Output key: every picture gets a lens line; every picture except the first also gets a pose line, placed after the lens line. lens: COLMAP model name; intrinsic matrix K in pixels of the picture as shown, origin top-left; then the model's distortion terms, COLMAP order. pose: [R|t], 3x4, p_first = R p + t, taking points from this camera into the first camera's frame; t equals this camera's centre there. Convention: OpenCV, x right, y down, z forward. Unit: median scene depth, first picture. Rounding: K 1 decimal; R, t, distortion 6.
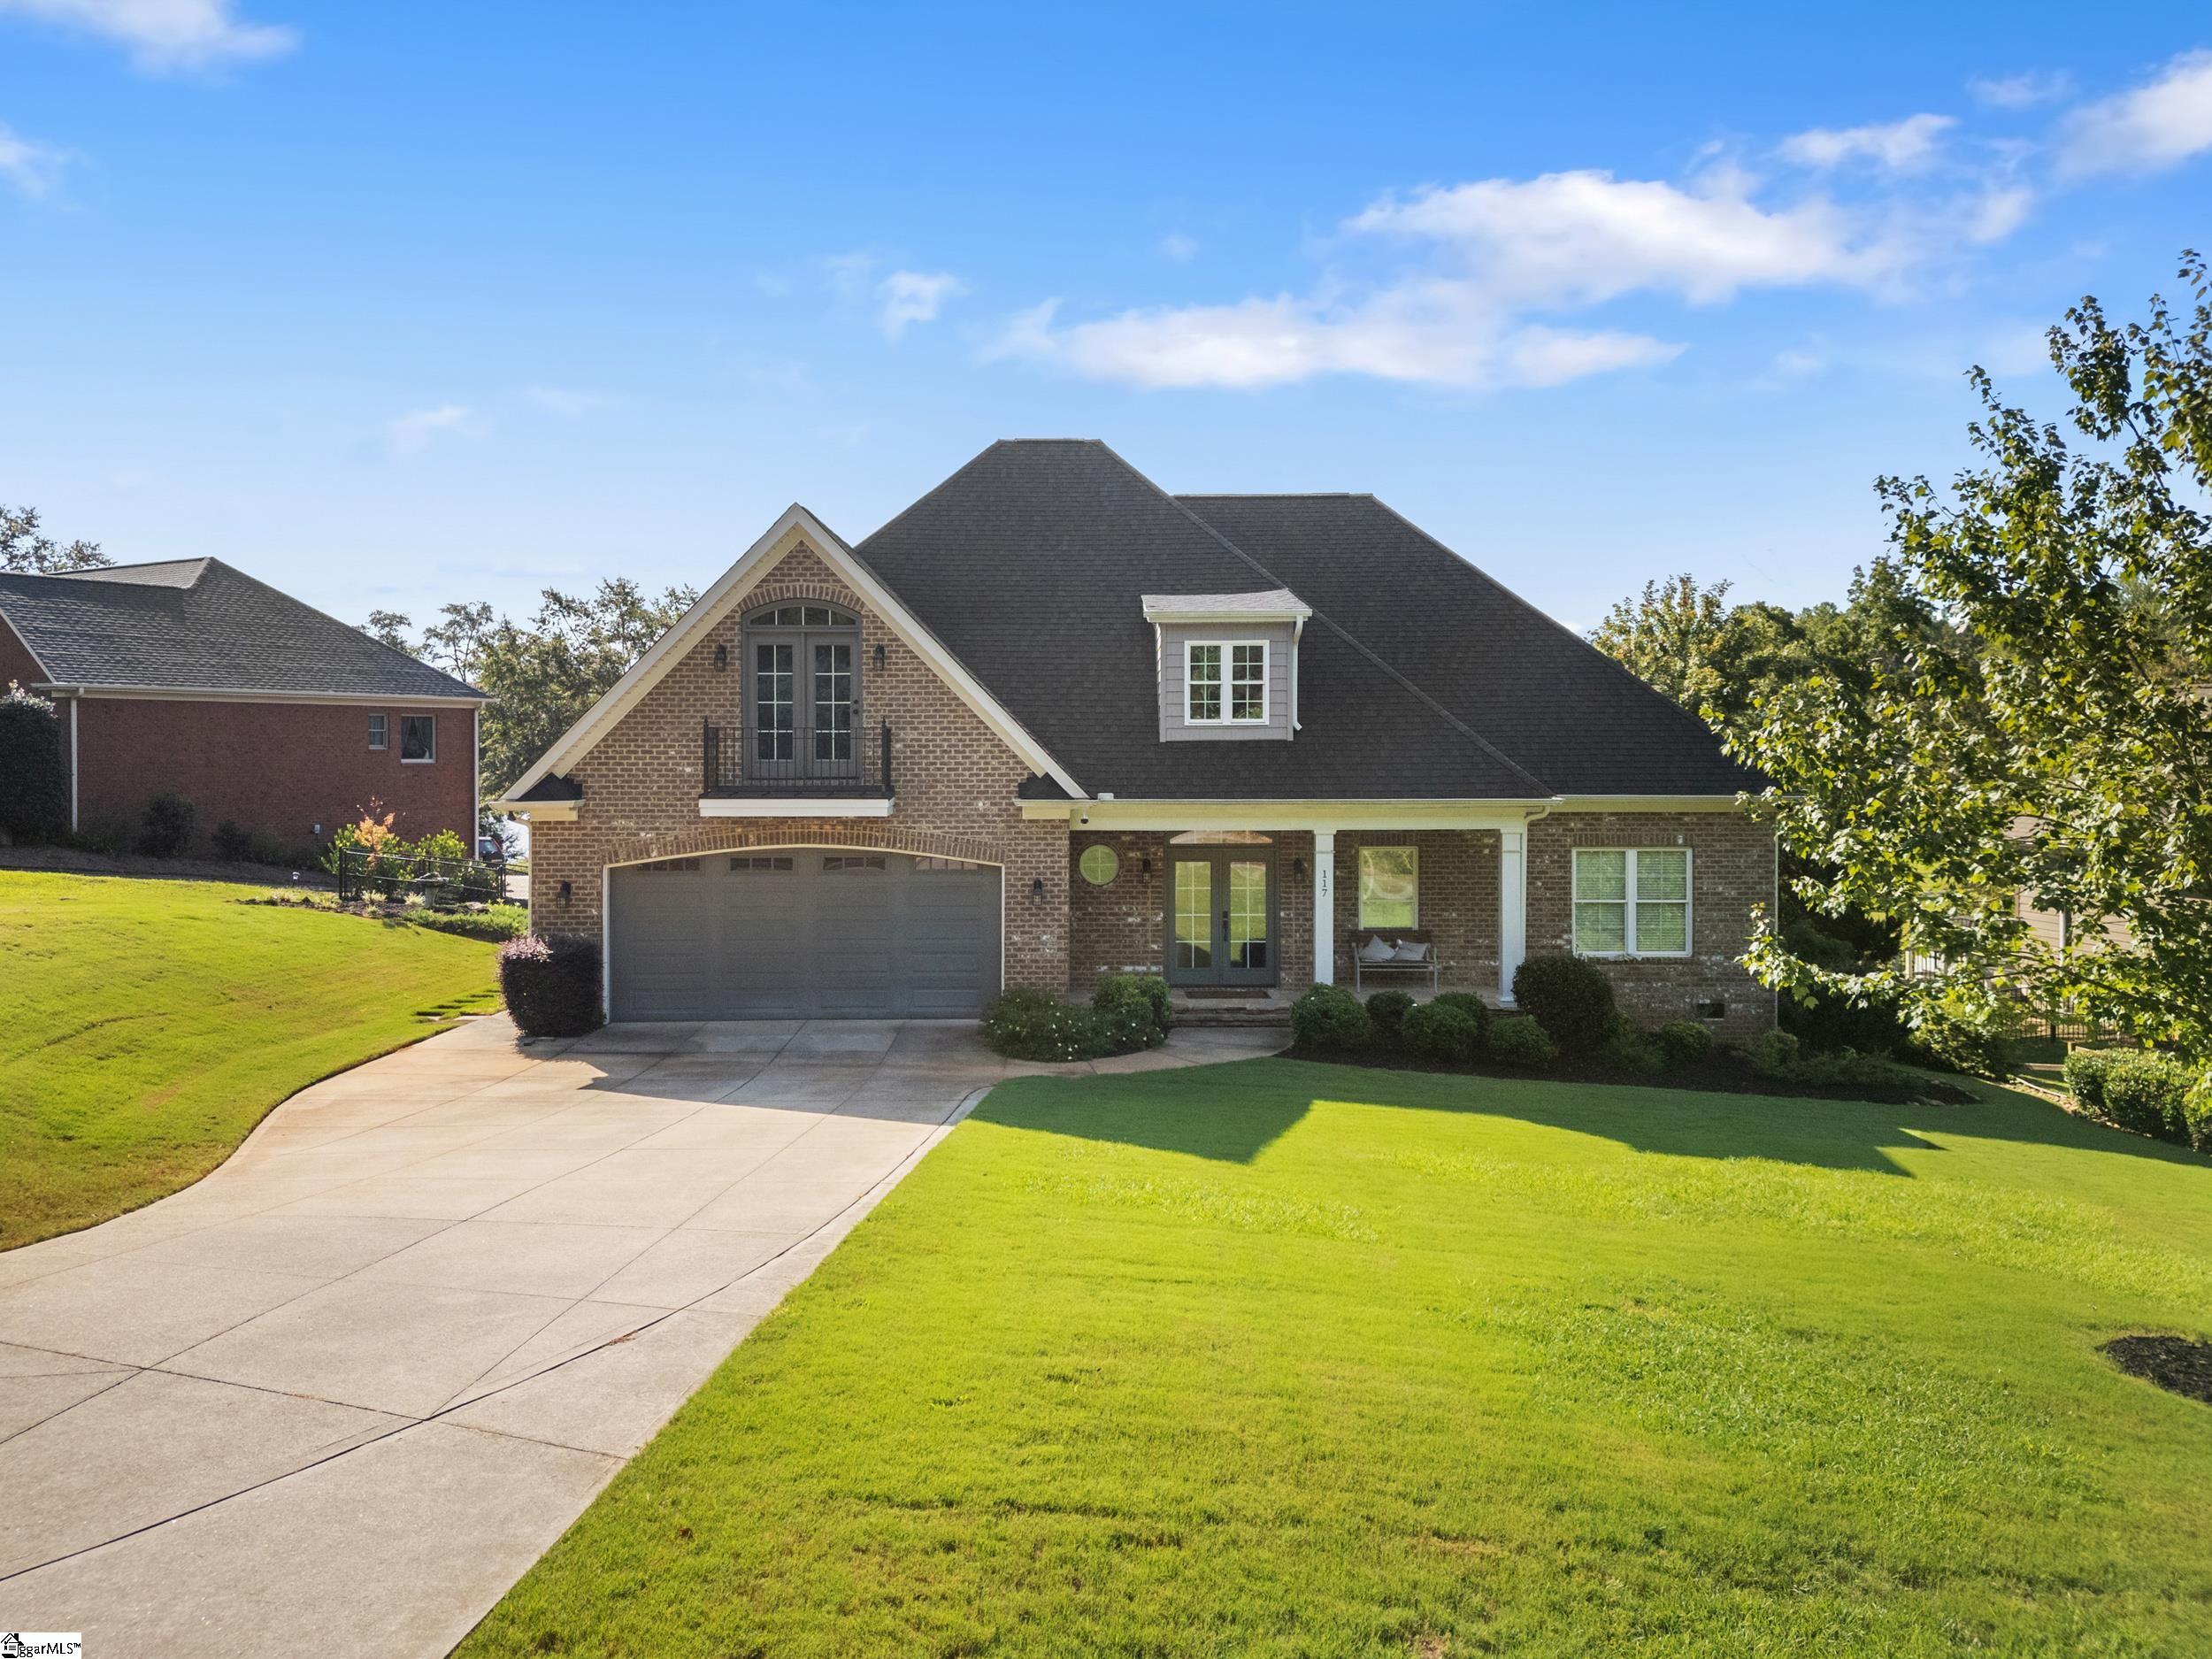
lens RADIAL K [[1575.2, 0, 1106.0], [0, 1575.2, 829.5], [0, 0, 1]] dist [0.133019, -0.238147]
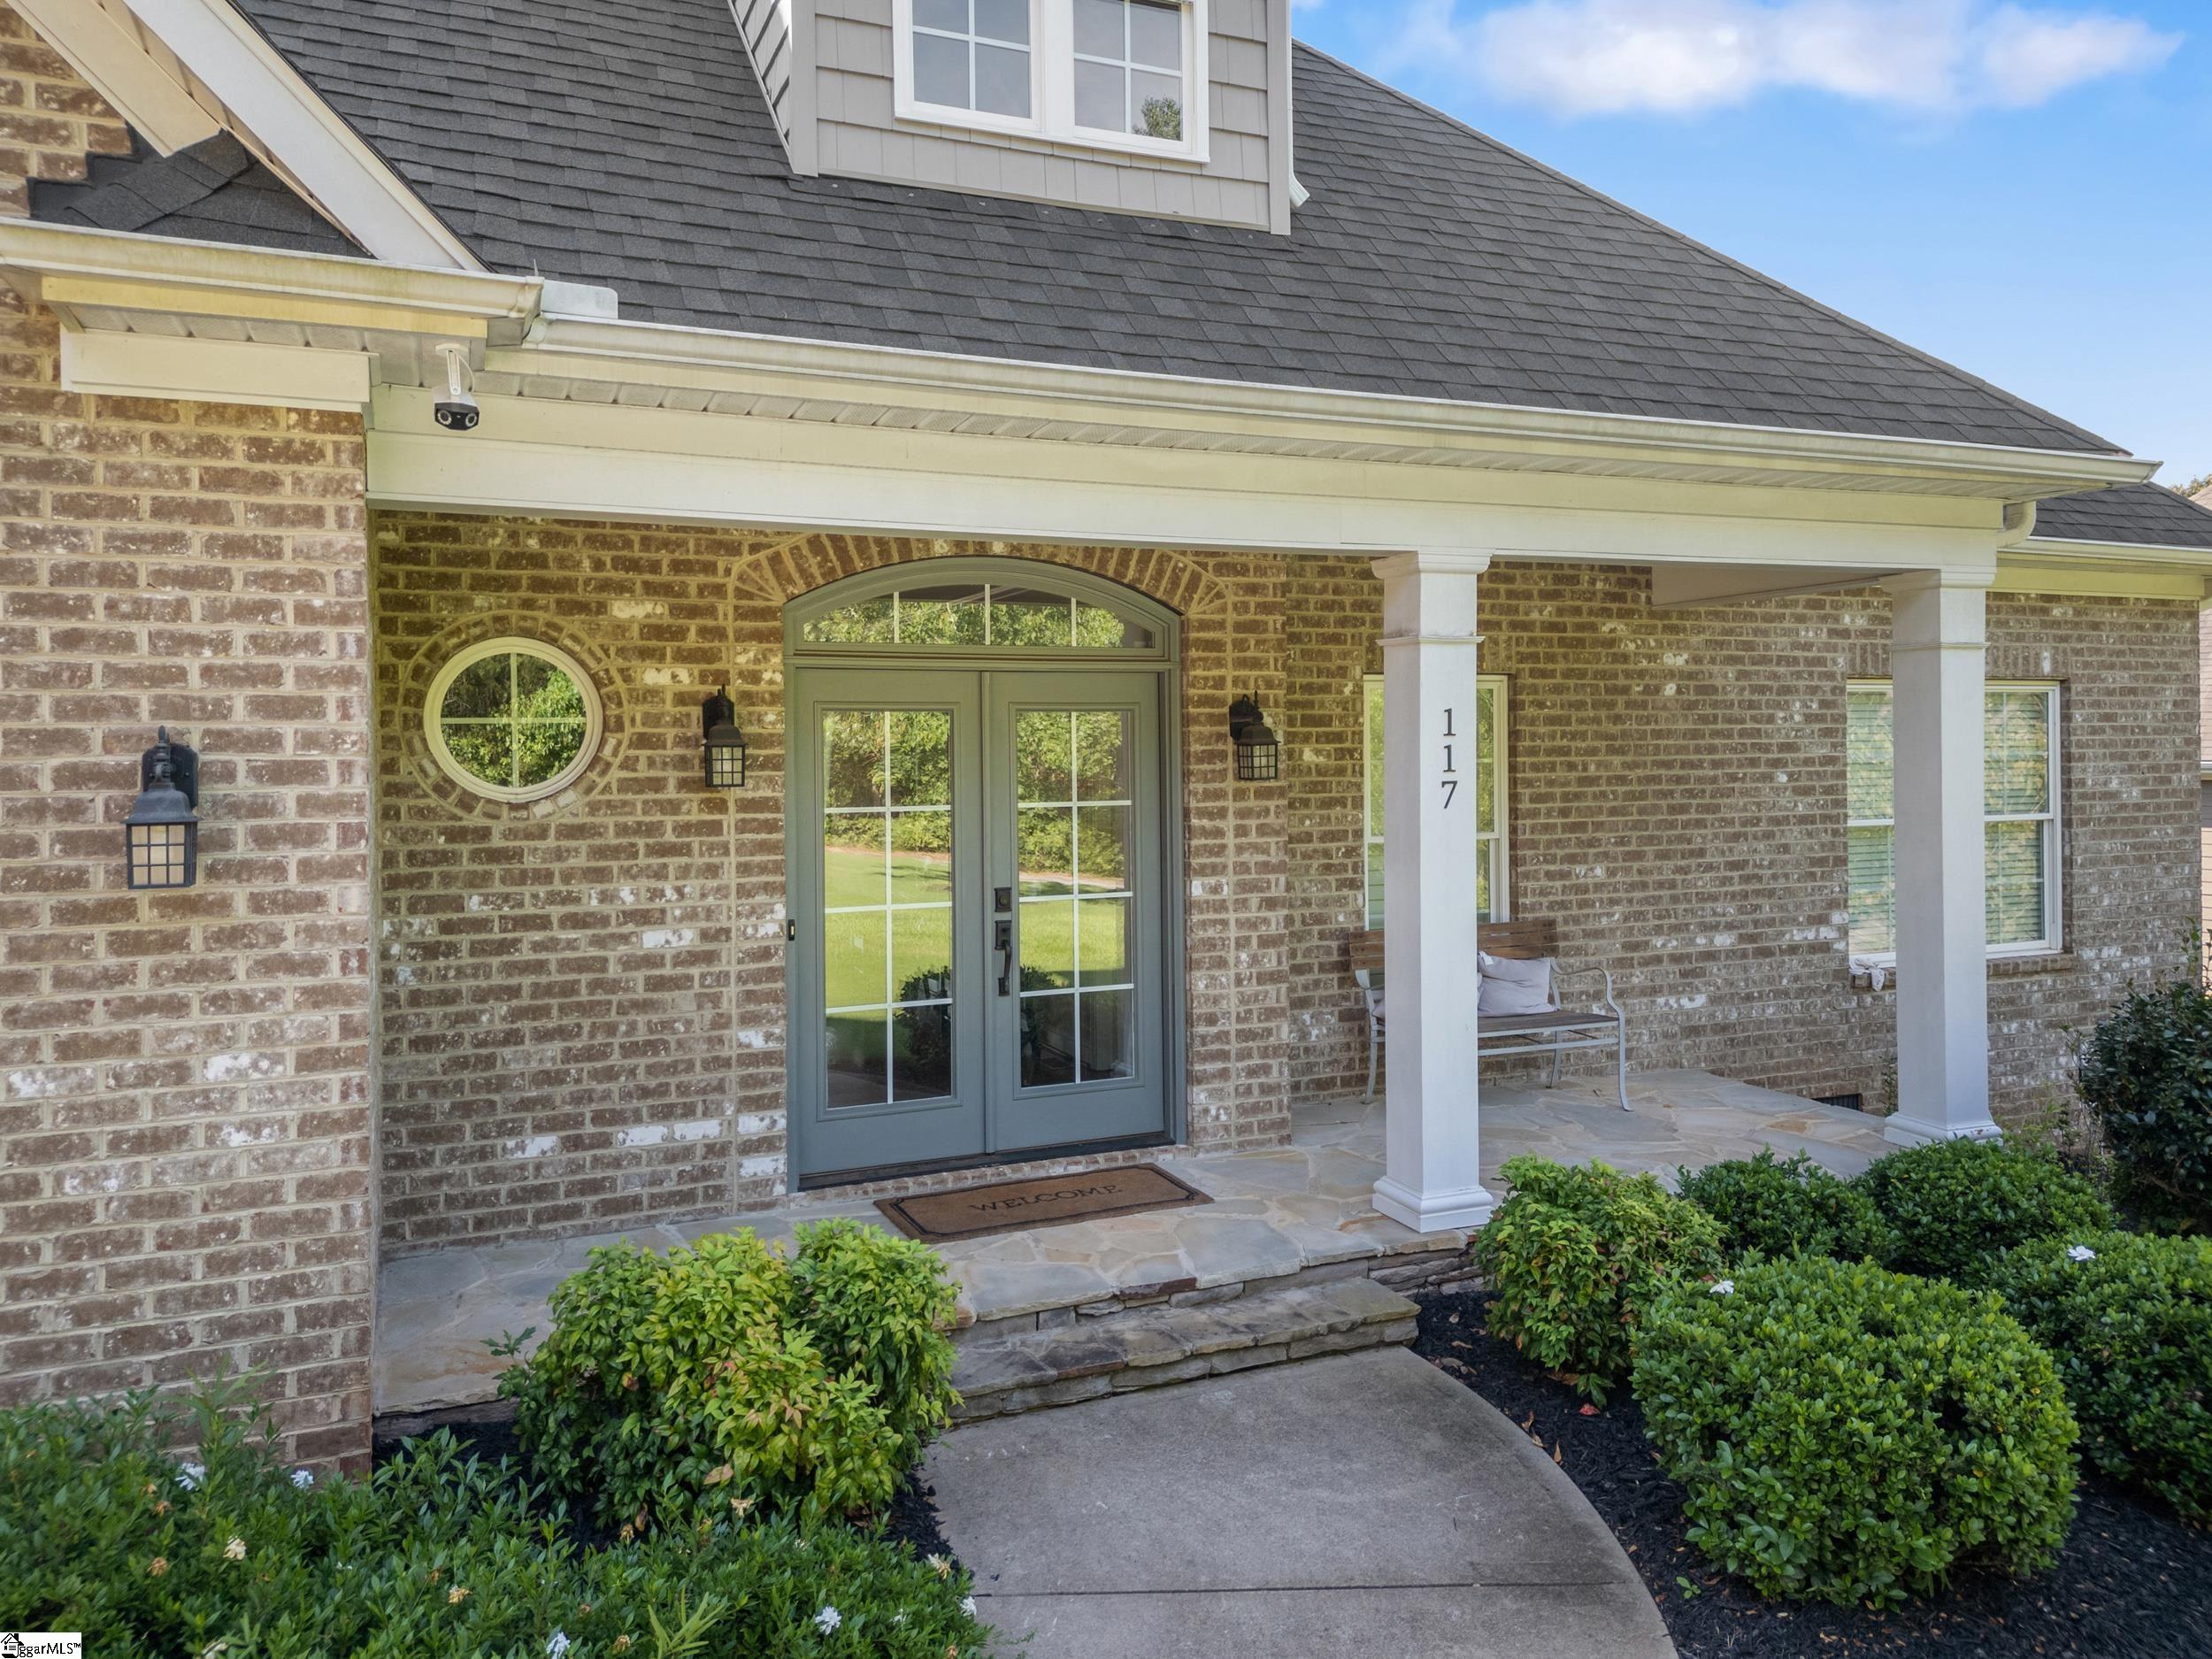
lens RADIAL K [[1549.6, 0, 1107.9], [0, 1549.6, 769.1], [0, 0, 1]] dist [0.085869, -0.110028]
pose [[0.918933, -0.011851, 0.394237, -0.015384], [0.026745, 0.999120, -0.032306, 0.040453], [-0.393507, 0.040231, 0.918441, 0.745065]]
